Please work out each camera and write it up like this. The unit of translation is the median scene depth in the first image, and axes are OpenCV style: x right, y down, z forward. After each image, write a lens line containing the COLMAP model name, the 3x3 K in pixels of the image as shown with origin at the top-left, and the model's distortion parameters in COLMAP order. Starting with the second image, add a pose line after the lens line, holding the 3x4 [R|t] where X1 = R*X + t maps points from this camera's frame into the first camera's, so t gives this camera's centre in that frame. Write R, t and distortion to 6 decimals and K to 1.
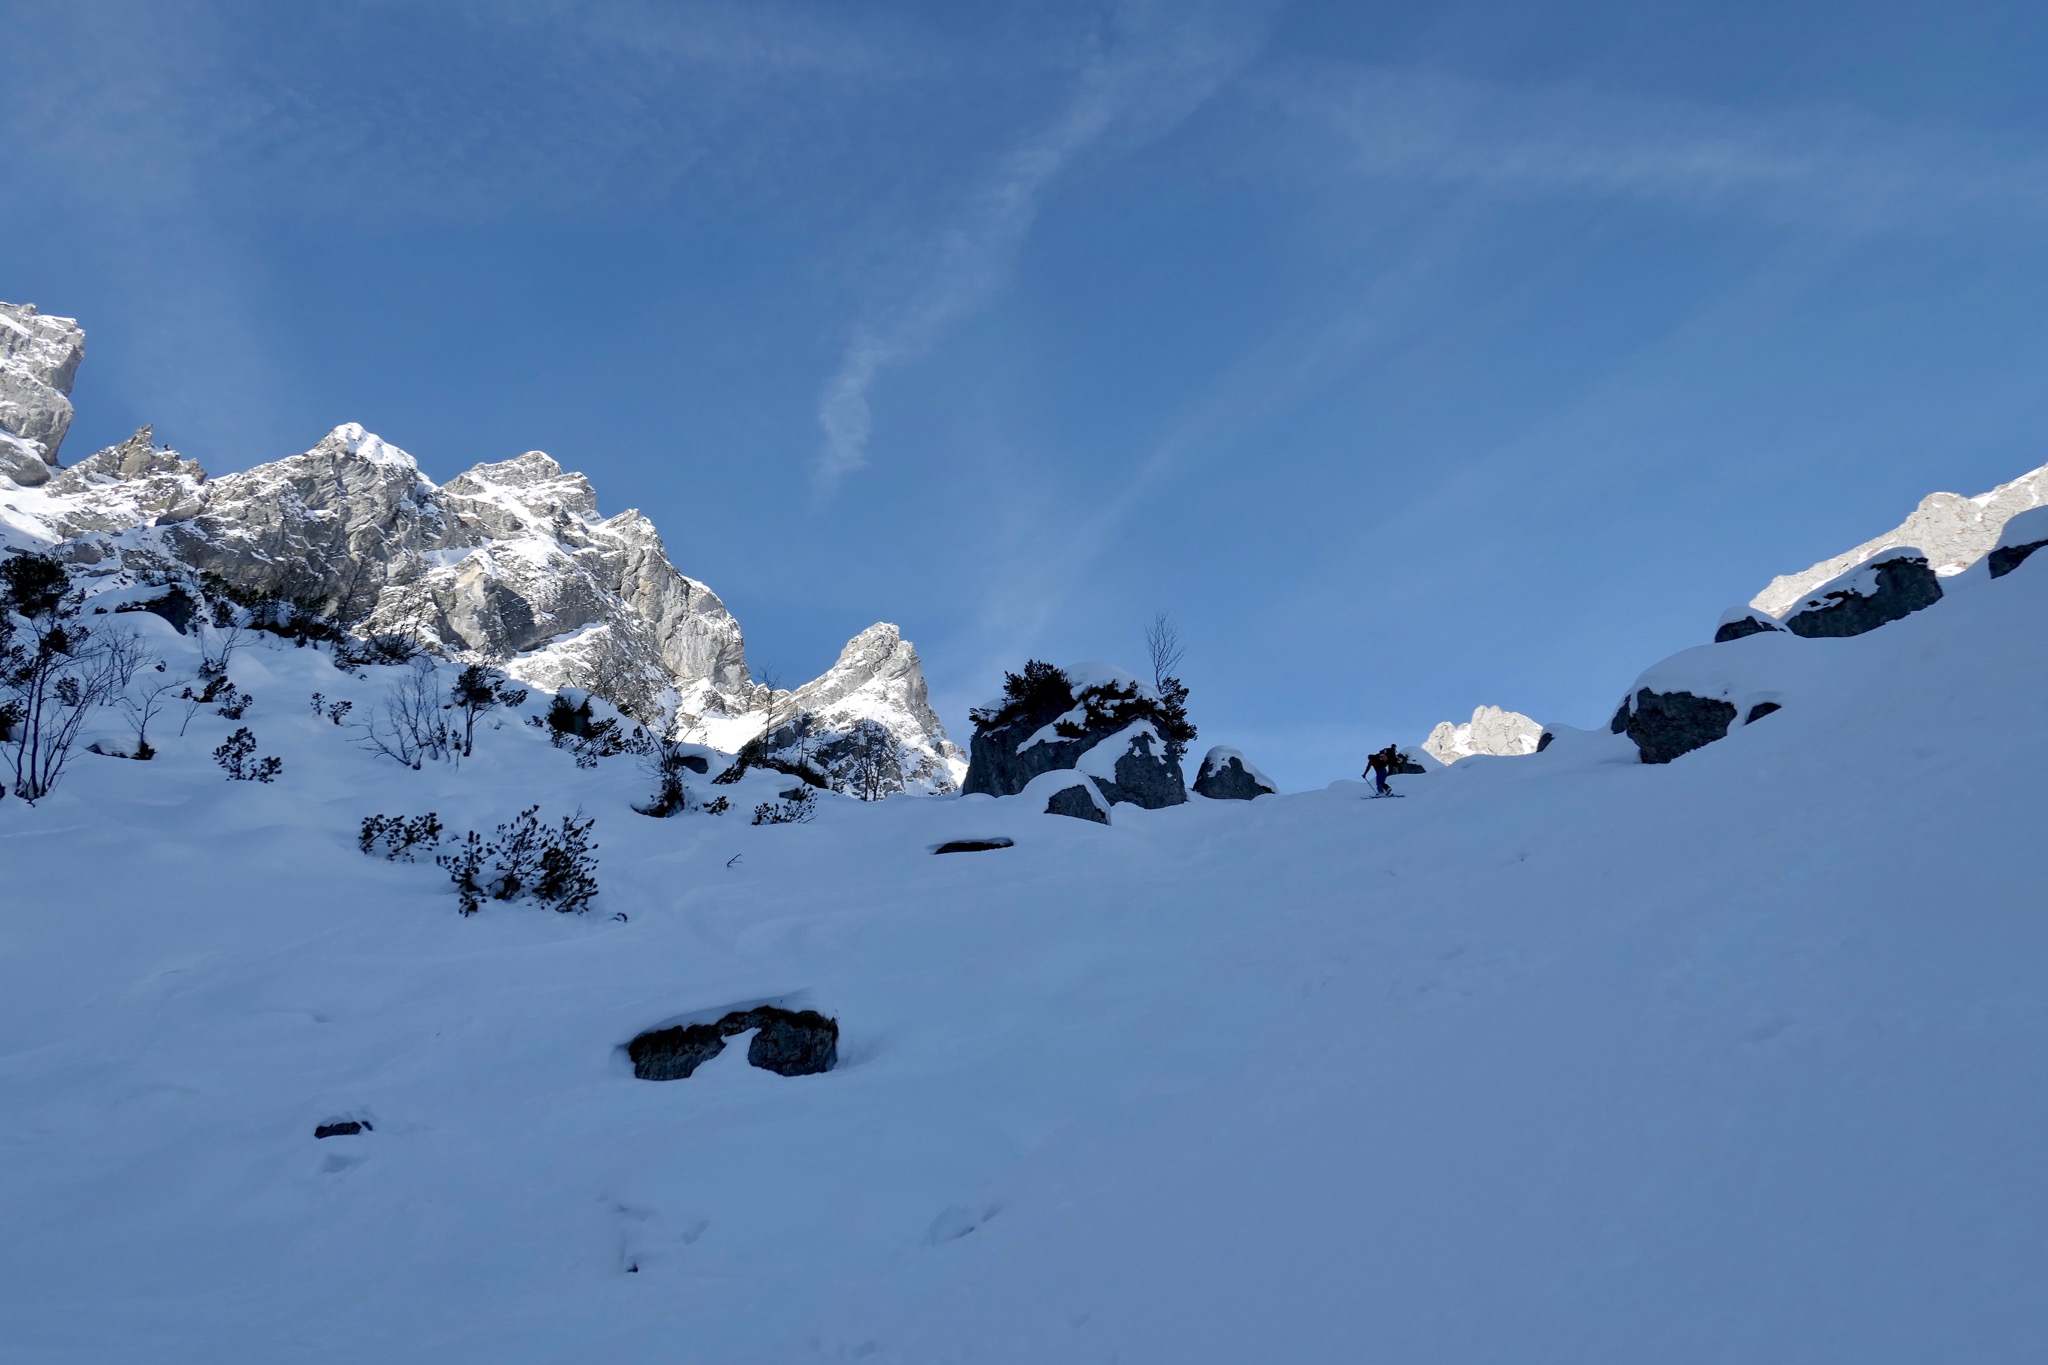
lens RADIAL K [[1422.1, 0, 1024.0], [0, 1422.1, 682.5], [0, 0, 1]] dist [-0.032834, 0.000715]
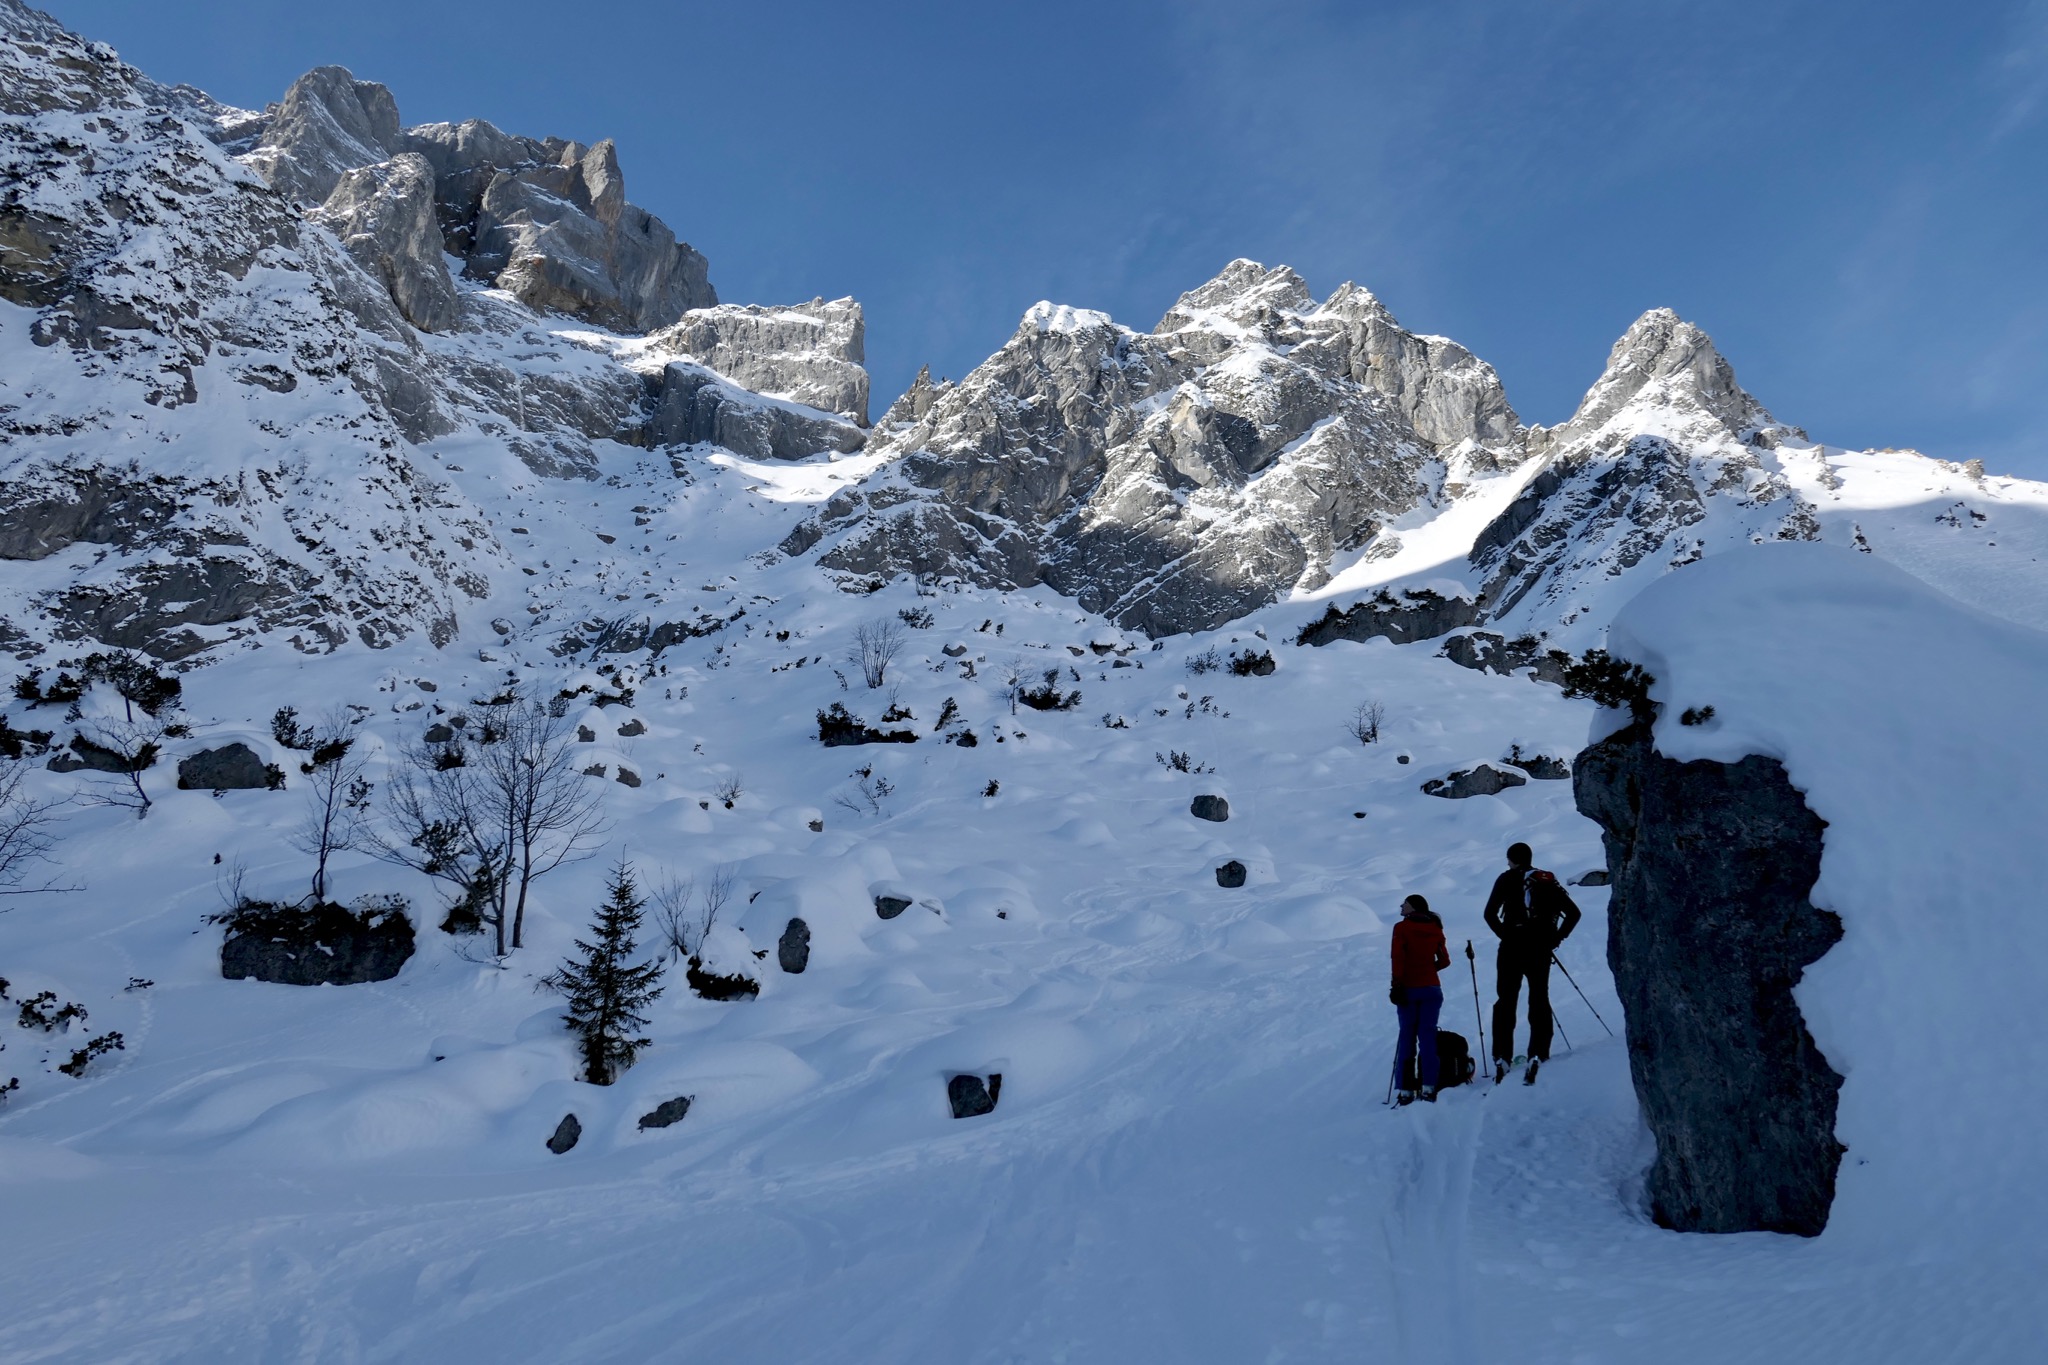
lens RADIAL K [[1422.1, 0, 1024.0], [0, 1422.1, 682.5], [0, 0, 1]] dist [-0.032834, 0.000715]
pose [[0.797741, -0.202472, -0.567992, 0.032421], [0.289904, 0.954719, 0.066840, 0.003864], [0.528739, -0.217984, 0.820316, 0.100339]]
